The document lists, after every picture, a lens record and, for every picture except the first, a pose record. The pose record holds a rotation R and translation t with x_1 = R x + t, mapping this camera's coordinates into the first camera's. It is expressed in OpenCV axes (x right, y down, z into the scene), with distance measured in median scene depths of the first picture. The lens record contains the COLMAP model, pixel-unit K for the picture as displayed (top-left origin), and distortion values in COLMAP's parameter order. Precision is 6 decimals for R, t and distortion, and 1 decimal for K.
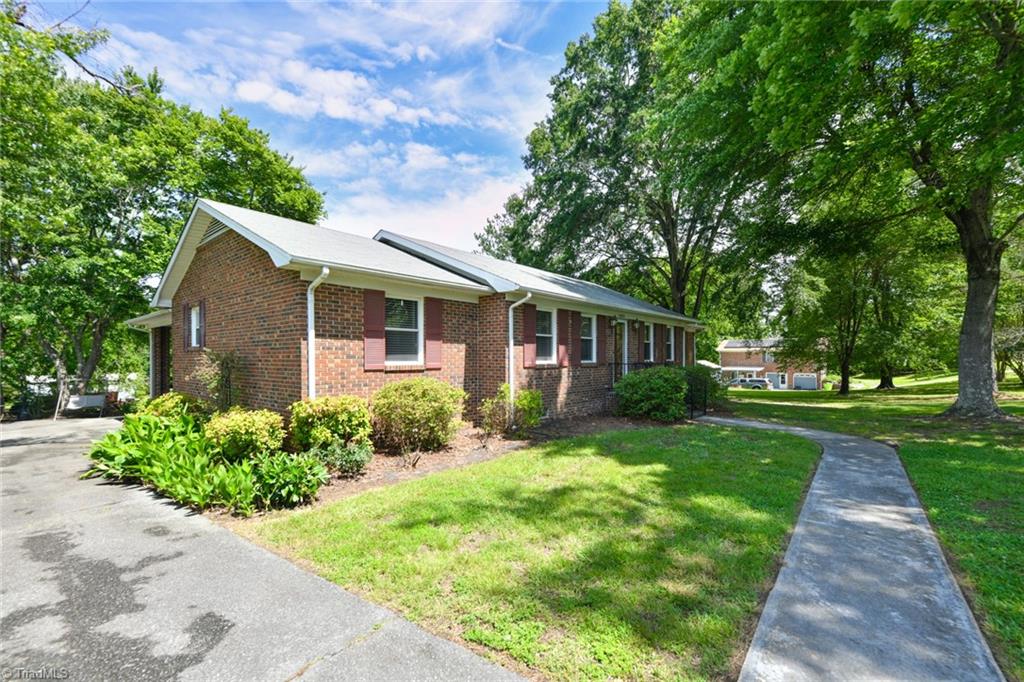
lens RADIAL K [[417.9, 0, 507.5], [0, 417.9, 343.0], [0, 0, 1]] dist [0.024117, -0.003811]
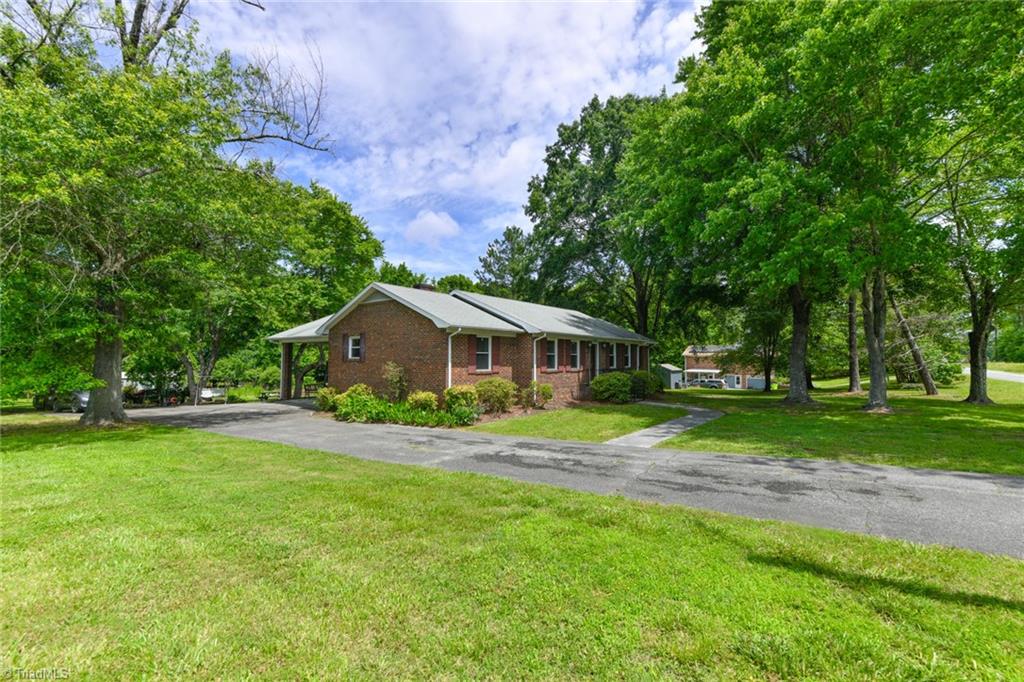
lens RADIAL K [[417.9, 0, 514.1], [0, 417.9, 344.1], [0, 0, 1]] dist [0.024117, -0.003811]
pose [[0.998245, 0.011565, 0.058084, -0.123066], [-0.011797, 0.999924, 0.003659, -0.047499], [-0.058037, -0.004338, 0.998305, -0.549878]]
